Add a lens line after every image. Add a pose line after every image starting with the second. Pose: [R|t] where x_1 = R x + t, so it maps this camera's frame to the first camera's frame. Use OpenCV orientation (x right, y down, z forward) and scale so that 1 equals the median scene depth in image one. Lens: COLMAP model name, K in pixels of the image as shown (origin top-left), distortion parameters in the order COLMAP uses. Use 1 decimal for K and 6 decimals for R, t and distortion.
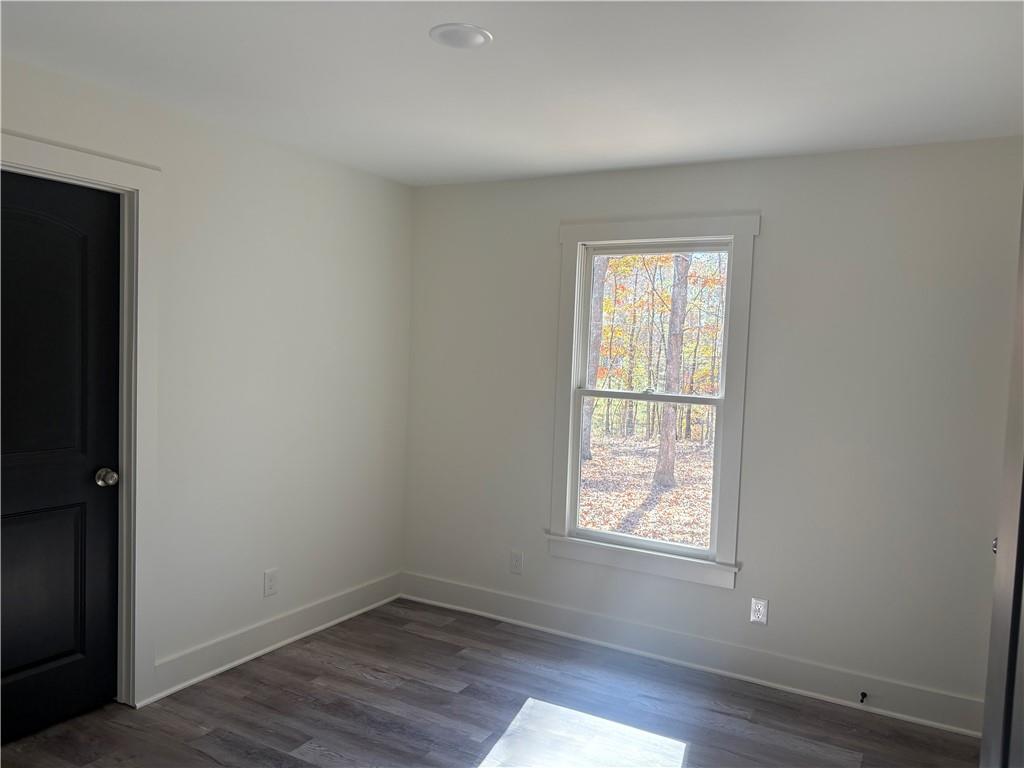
lens RADIAL K [[774.8, 0, 512.0], [0, 774.8, 384.0], [0, 0, 1]] dist [0.005673, -0.007341]
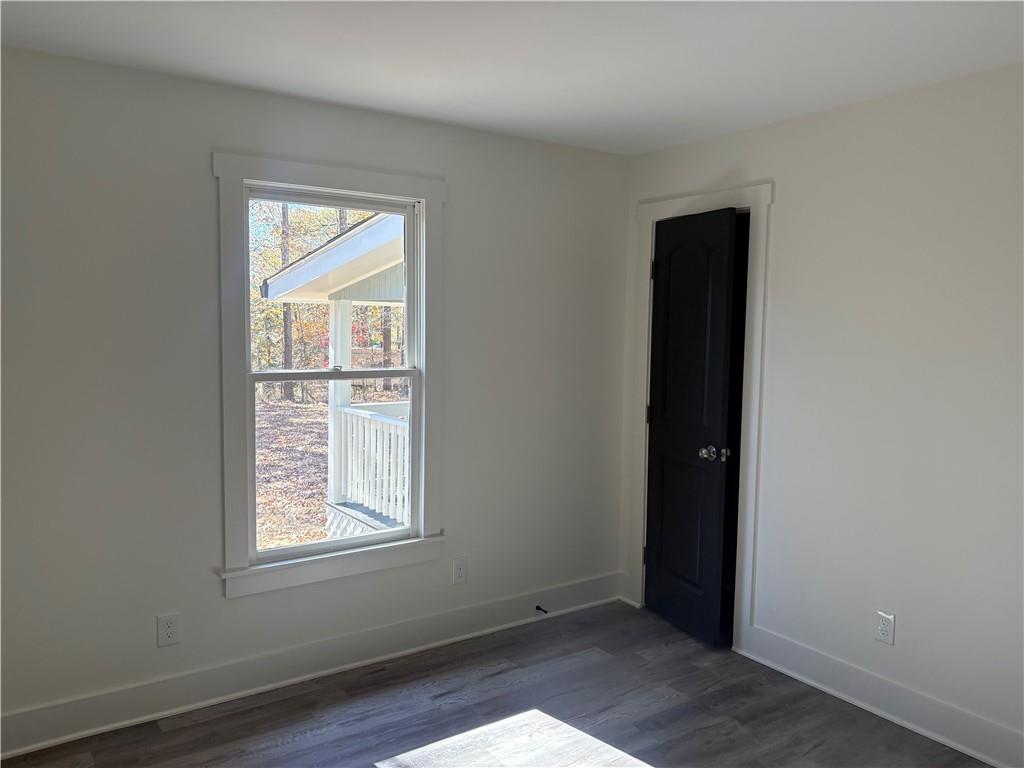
lens RADIAL K [[774.8, 0, 512.0], [0, 774.8, 384.0], [0, 0, 1]] dist [0.005673, -0.007341]
pose [[0.425297, -0.102855, 0.899190, -0.525125], [0.047284, 0.994690, 0.091415, -0.044227], [-0.903818, 0.003638, 0.427902, 0.467894]]
